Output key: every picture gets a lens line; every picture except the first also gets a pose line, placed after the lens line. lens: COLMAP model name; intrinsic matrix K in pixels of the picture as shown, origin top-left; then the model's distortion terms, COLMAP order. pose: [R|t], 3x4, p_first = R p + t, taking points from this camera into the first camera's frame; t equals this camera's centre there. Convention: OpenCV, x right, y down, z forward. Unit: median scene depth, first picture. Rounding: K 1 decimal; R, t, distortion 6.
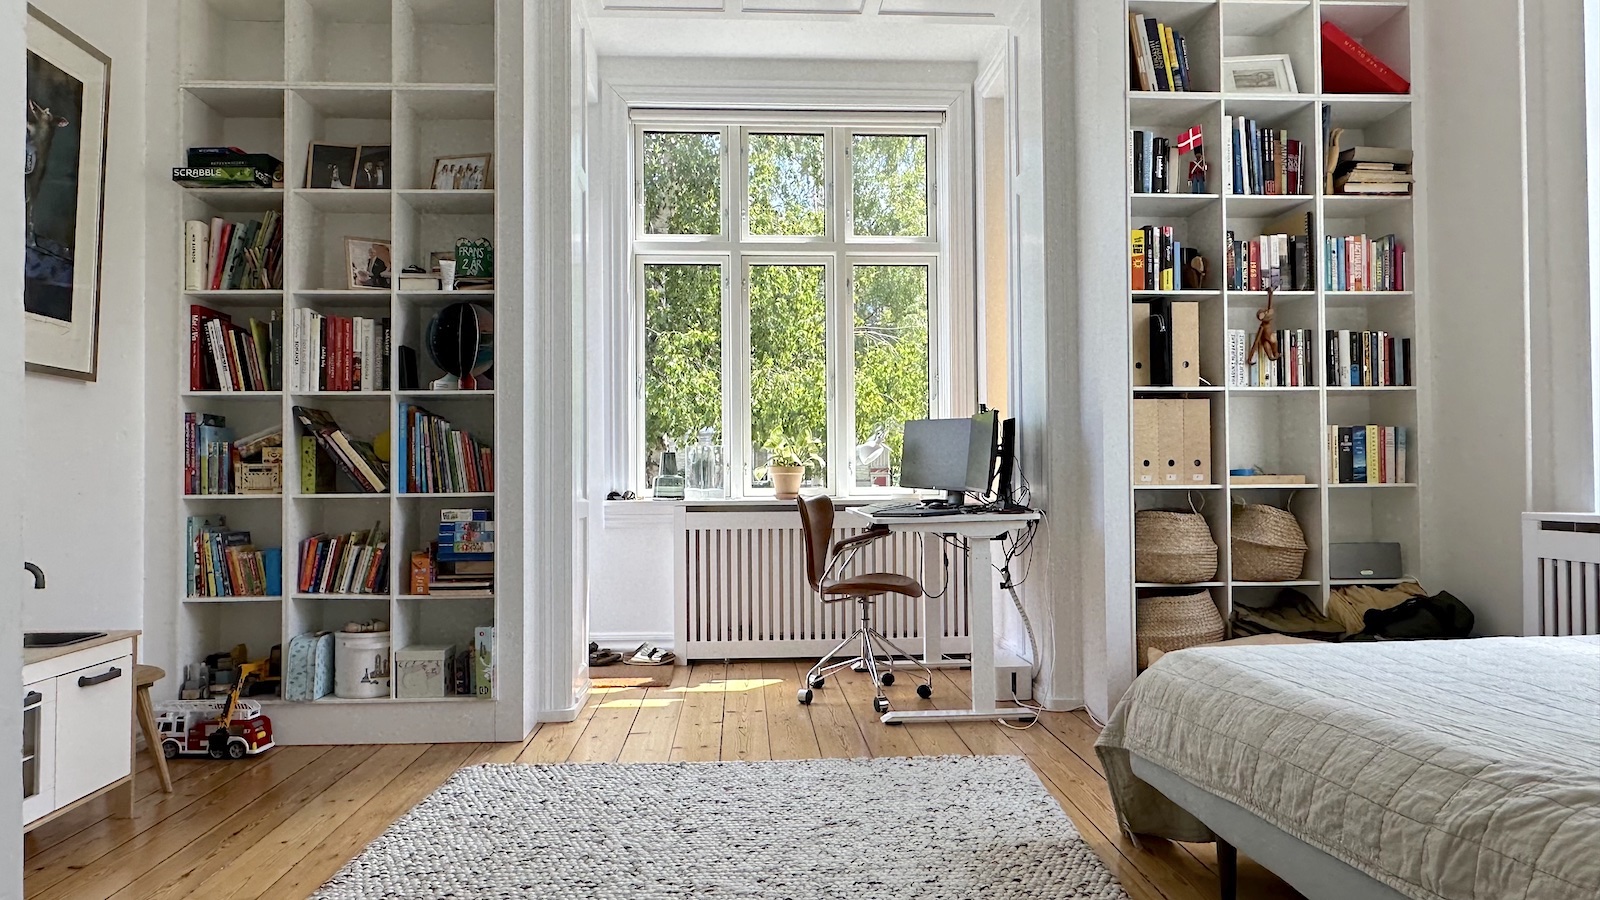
lens RADIAL K [[1066.6, 0, 793.8], [0, 1066.6, 464.7], [0, 0, 1]] dist [-0.003302, -0.001285]
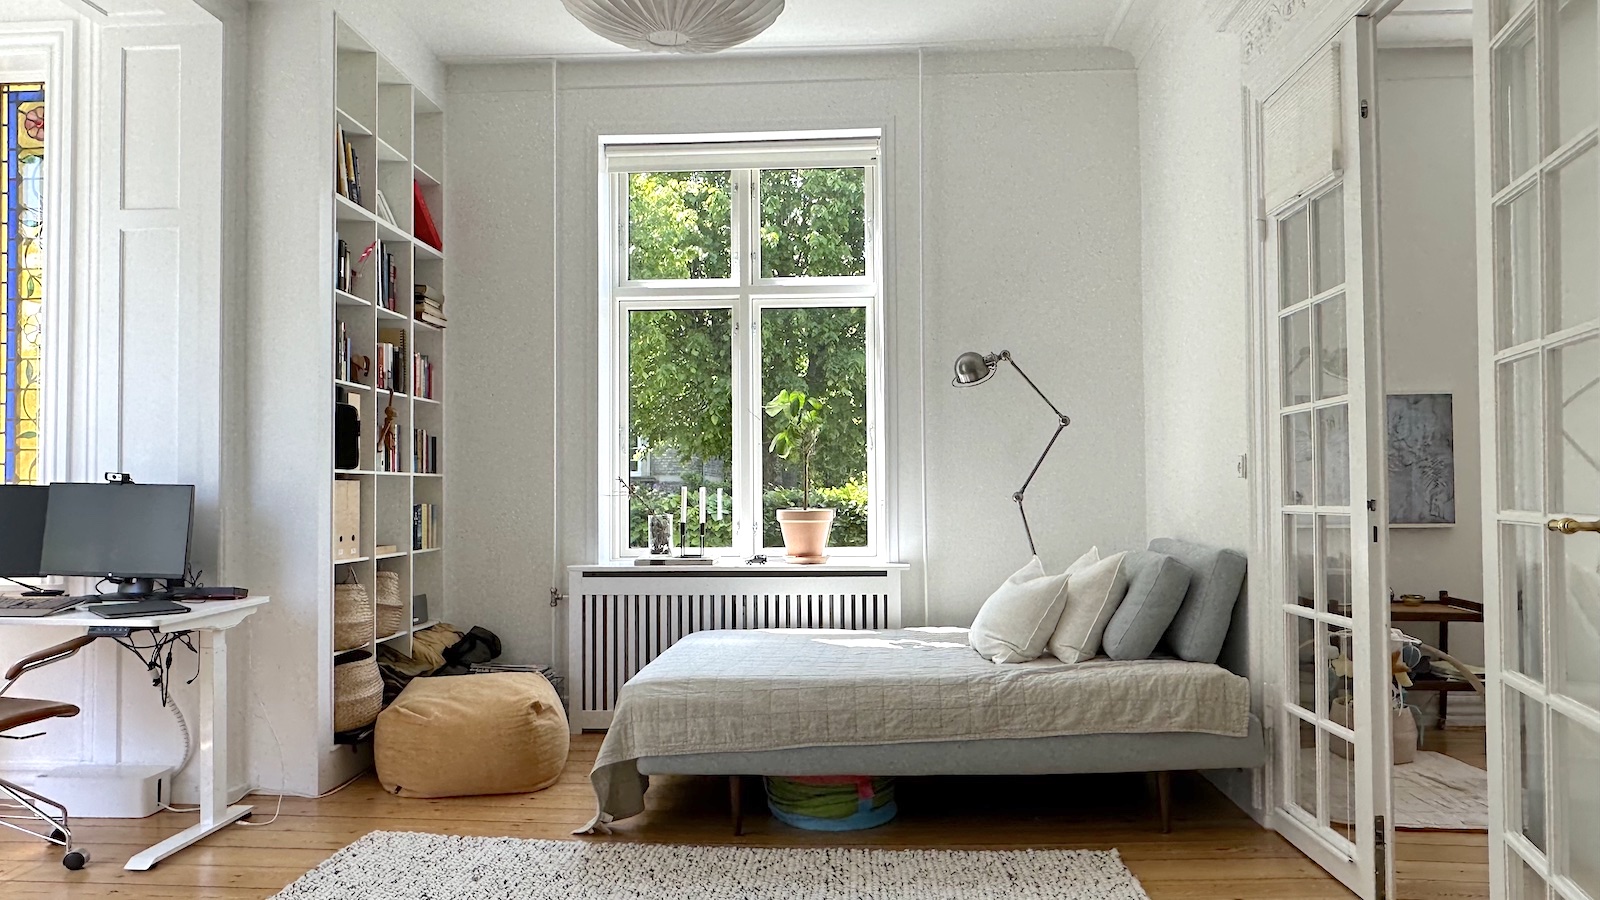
lens RADIAL K [[1066.6, 0, 793.6], [0, 1066.6, 445.0], [0, 0, 1]] dist [-0.003302, -0.001285]
pose [[0.100123, 0.053738, 0.993523, -0.706384], [-0.012277, 0.998531, -0.052771, -0.045873], [-0.994899, -0.006913, 0.100636, 0.437064]]
